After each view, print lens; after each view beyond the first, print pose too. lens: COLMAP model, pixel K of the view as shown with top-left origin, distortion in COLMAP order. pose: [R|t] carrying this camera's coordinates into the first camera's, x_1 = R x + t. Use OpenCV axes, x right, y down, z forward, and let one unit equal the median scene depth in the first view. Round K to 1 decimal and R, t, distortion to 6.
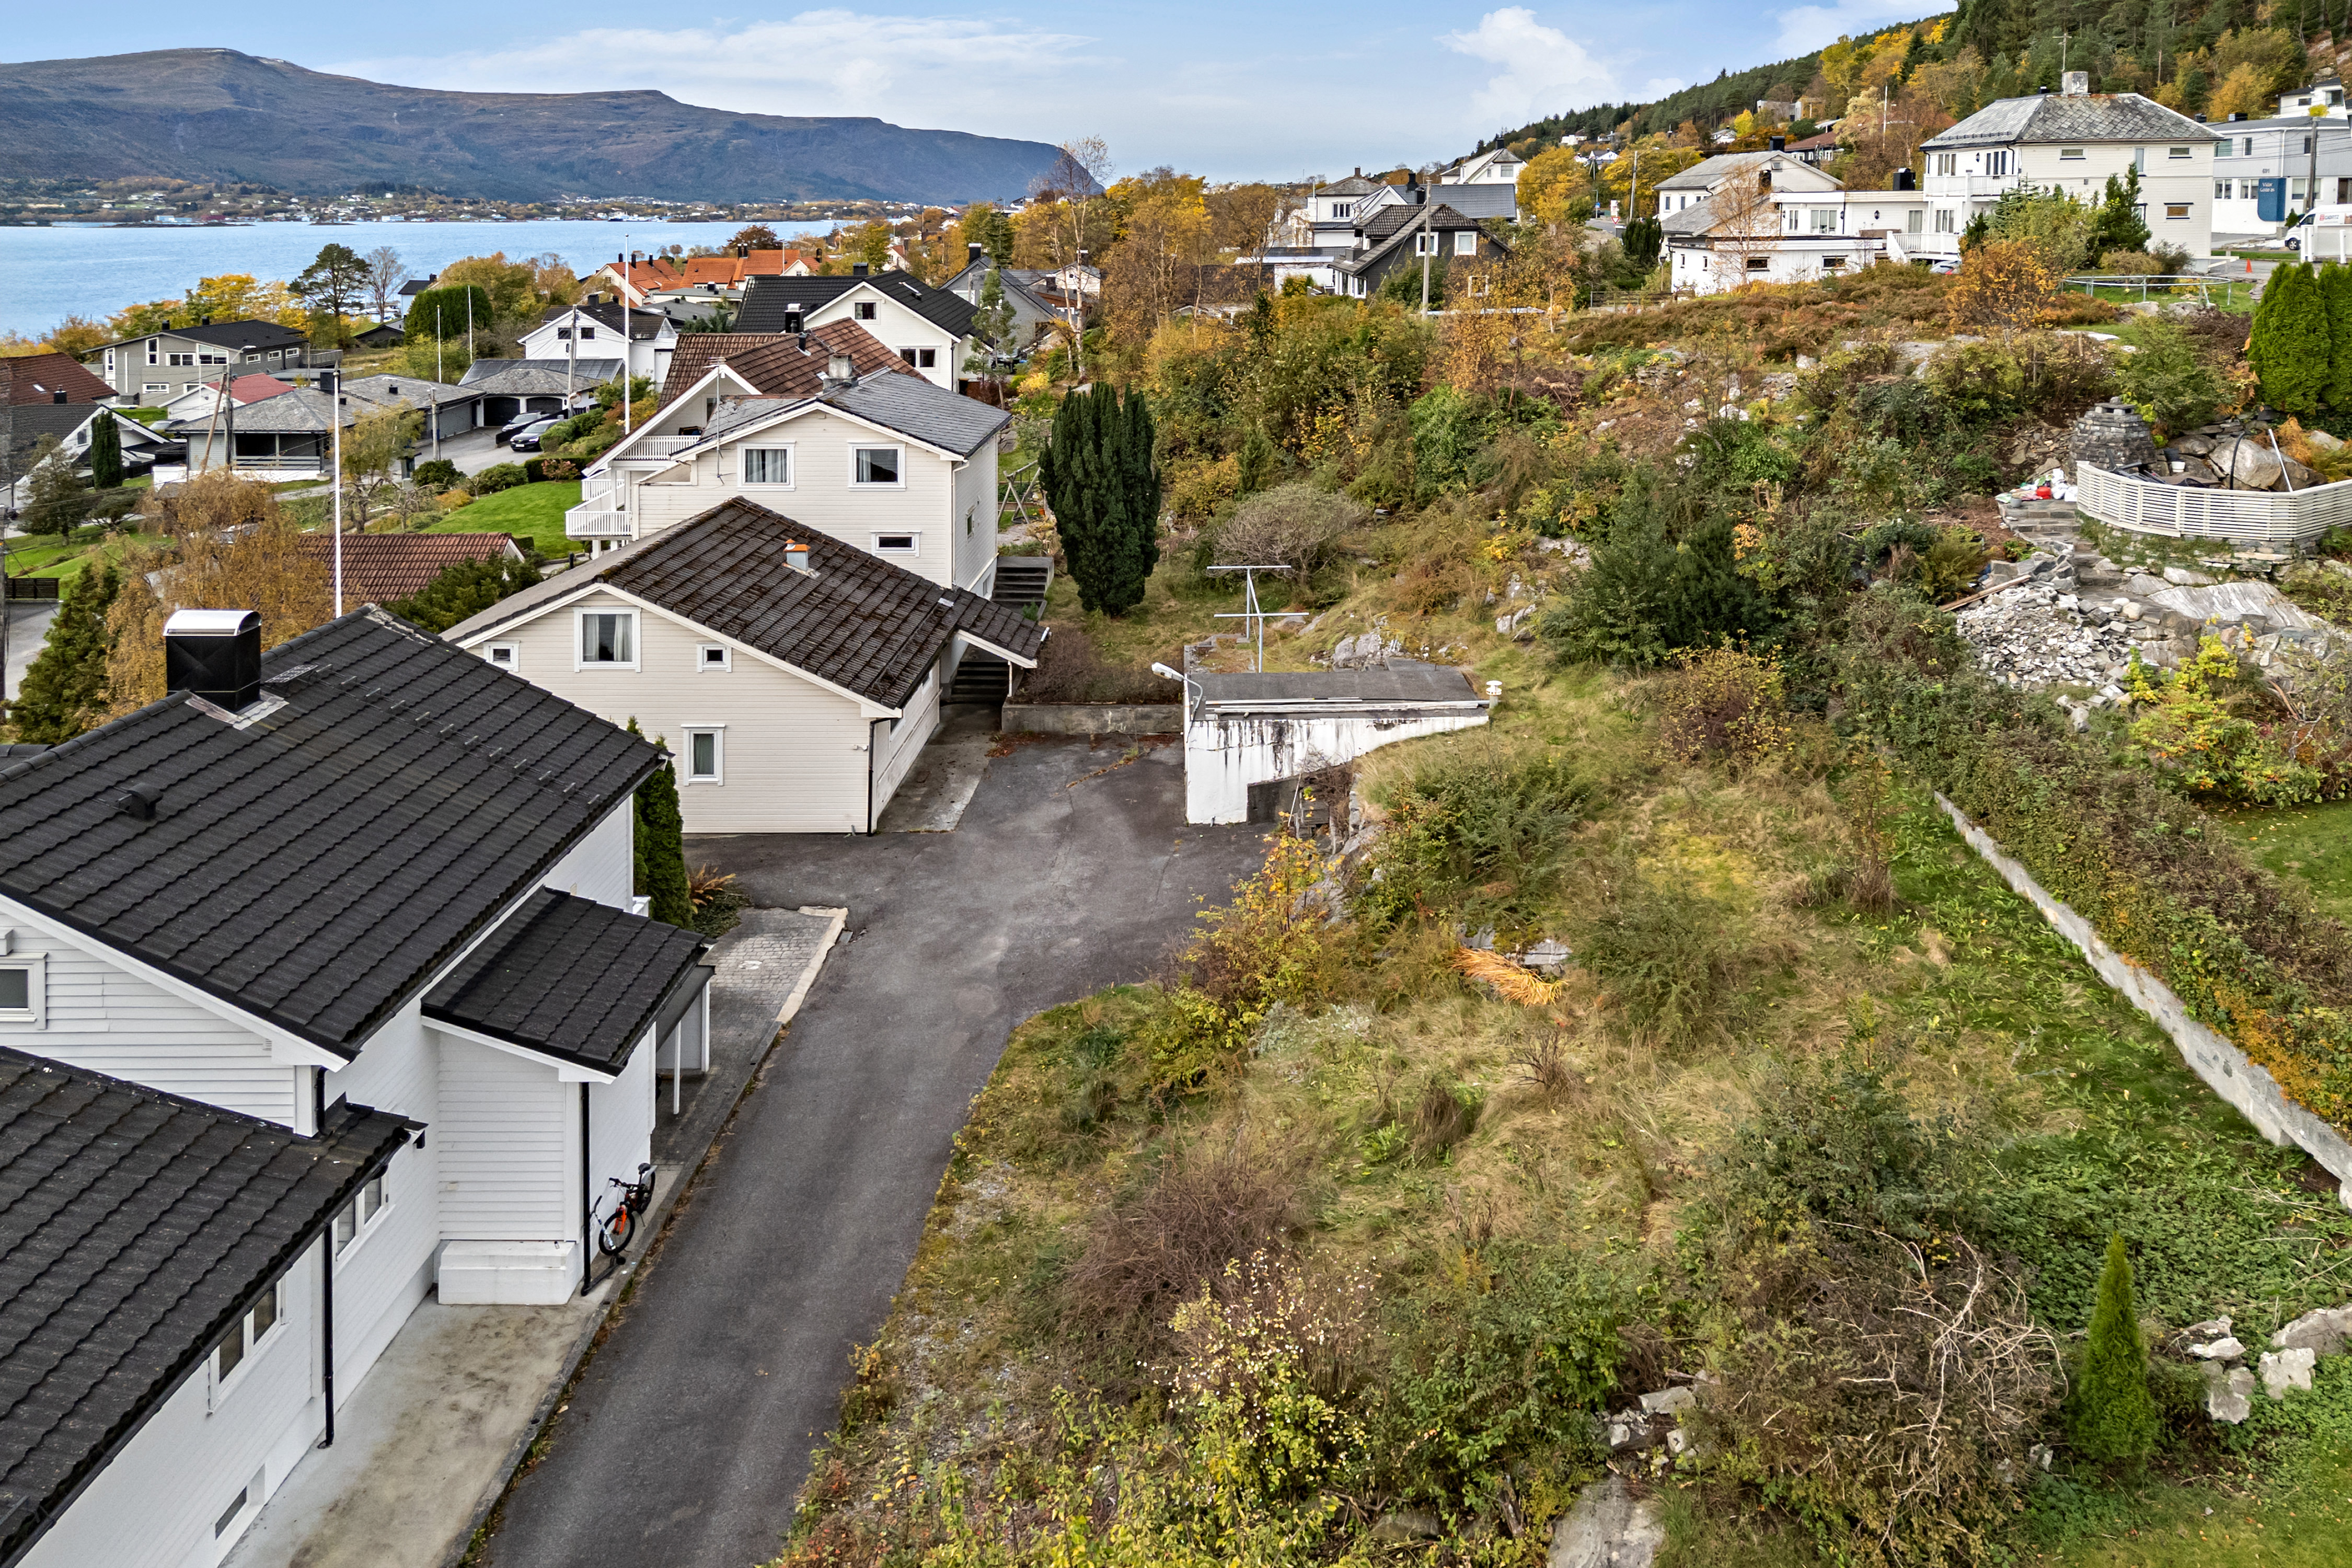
lens RADIAL K [[1722.4, 0, 1171.9], [0, 1722.4, 696.7], [0, 0, 1]] dist [0.099006, -0.122508]
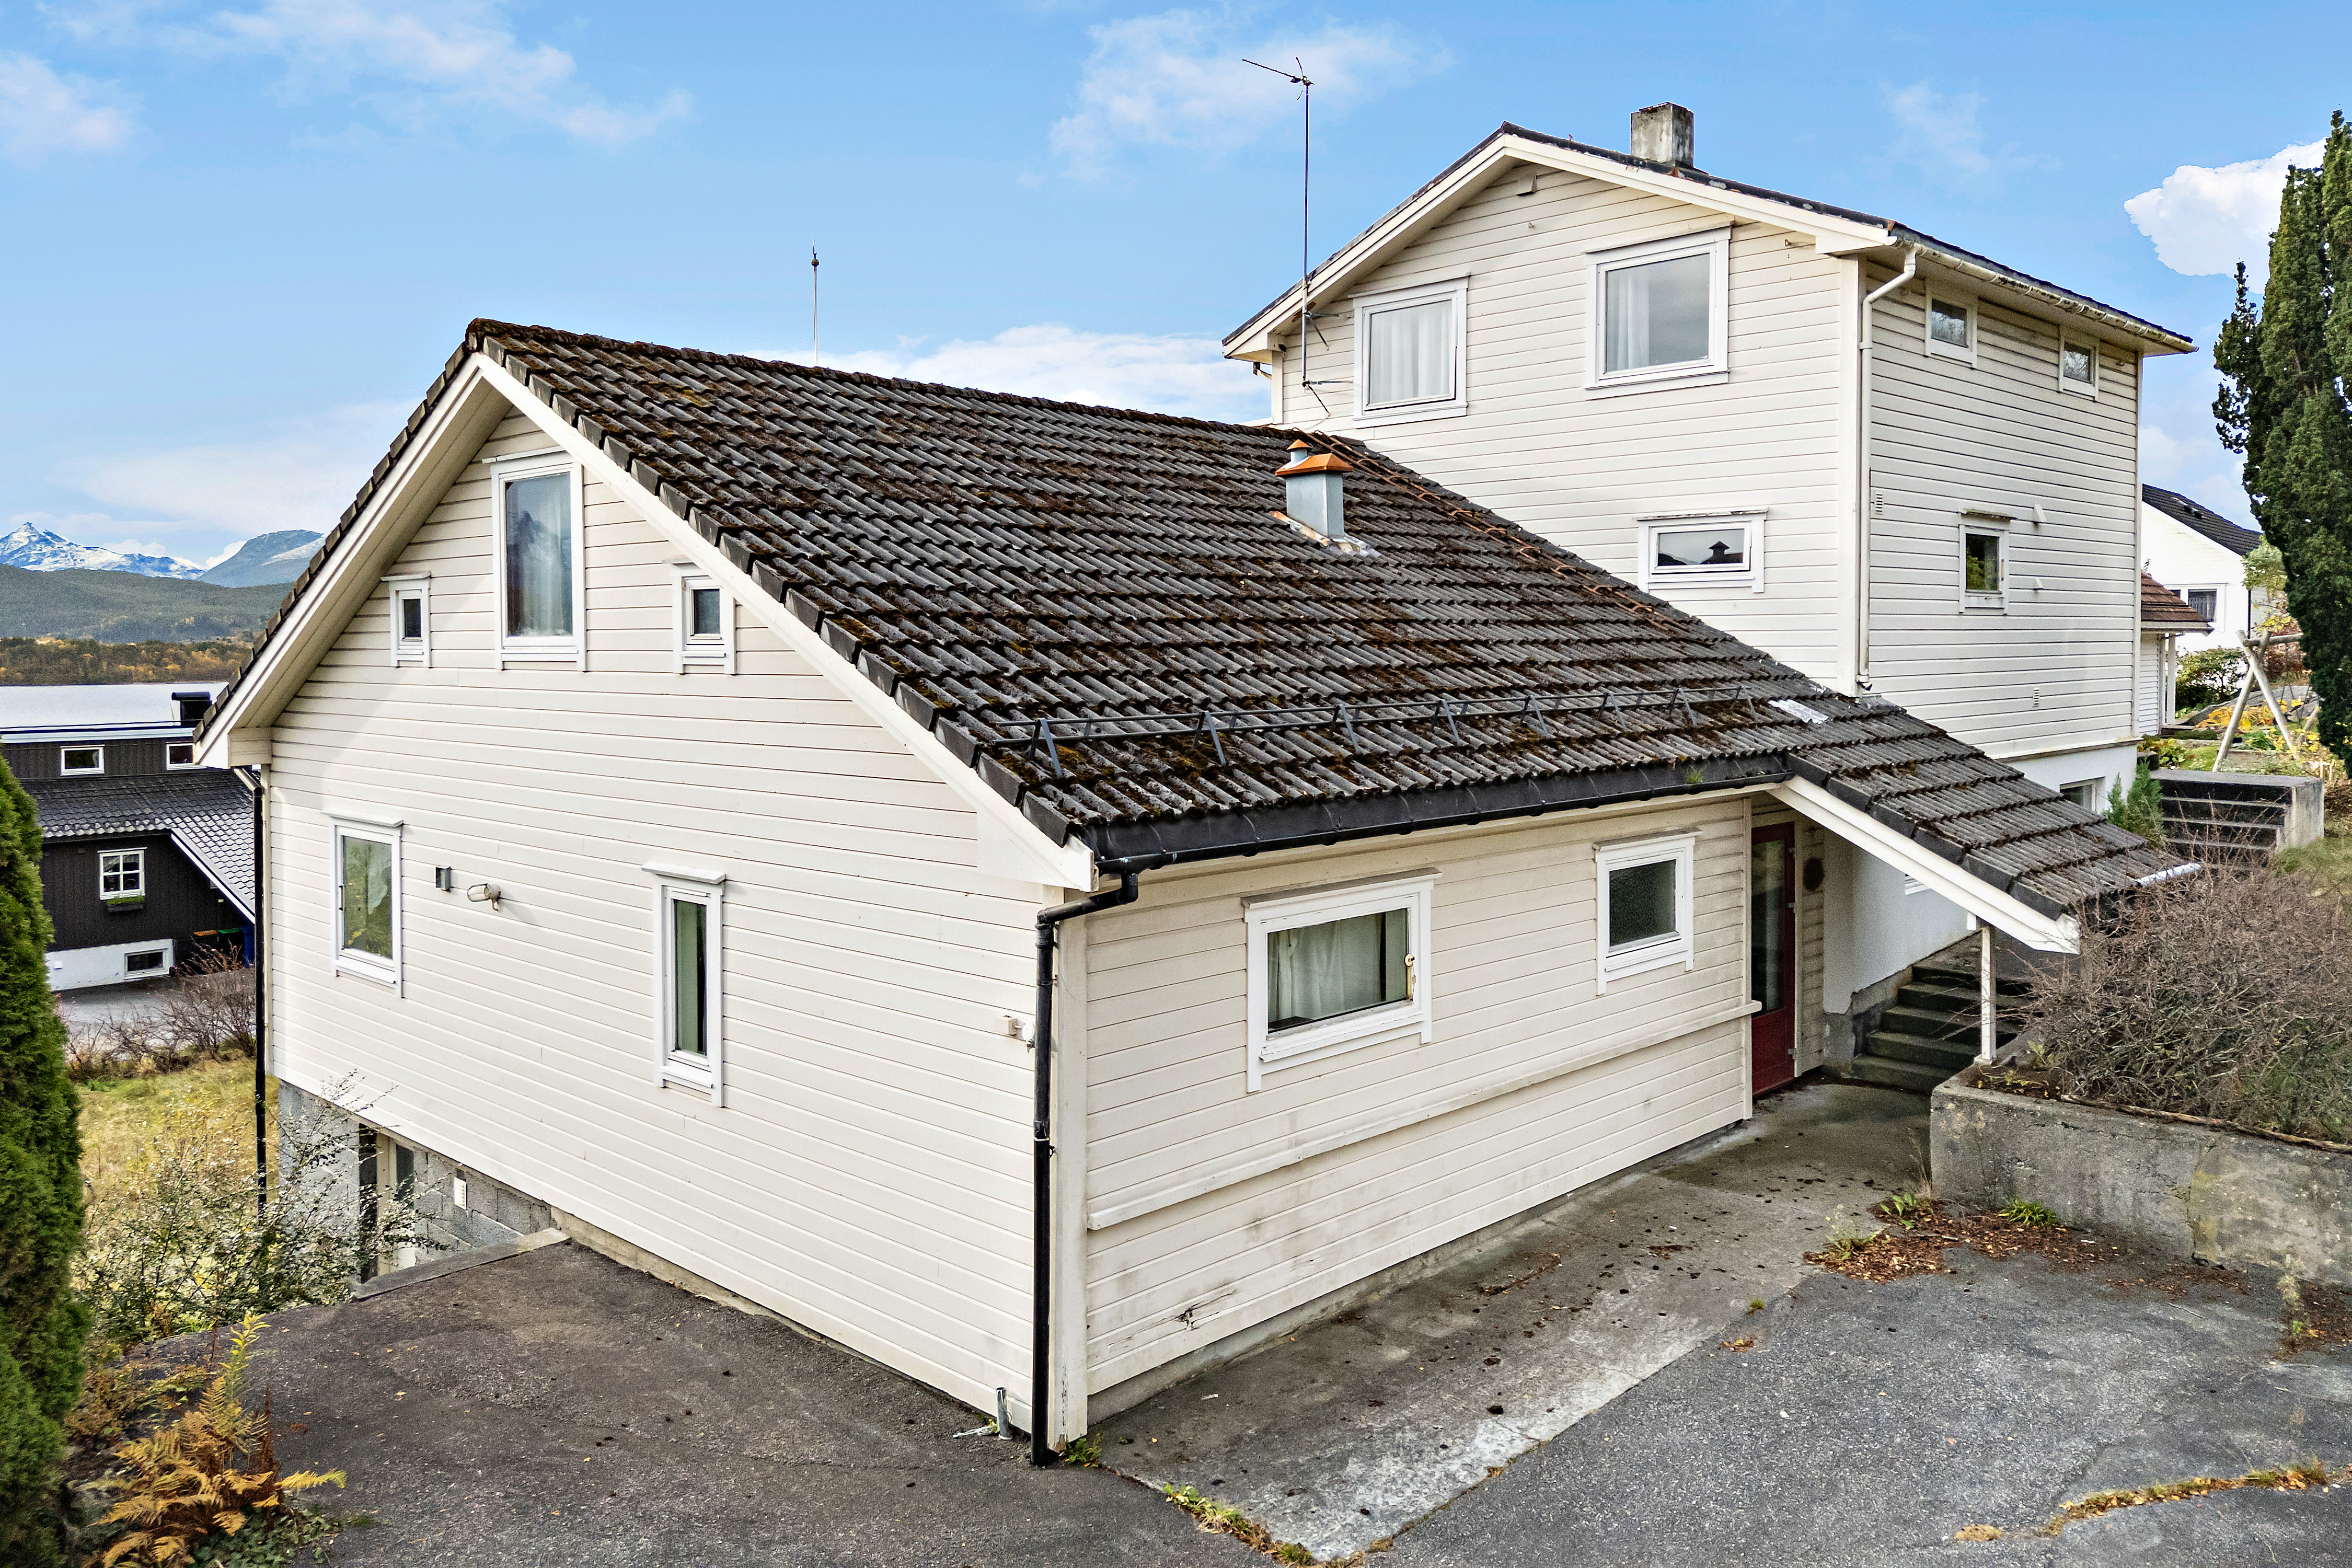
lens RADIAL K [[1722.4, 0, 1171.9], [0, 1722.4, 696.7], [0, 0, 1]] dist [0.099006, -0.122508]
pose [[0.756357, 0.063706, -0.651050, -0.012834], [-0.214679, 0.964300, -0.155045, 0.015519], [0.617930, 0.257036, 0.743031, 0.715248]]
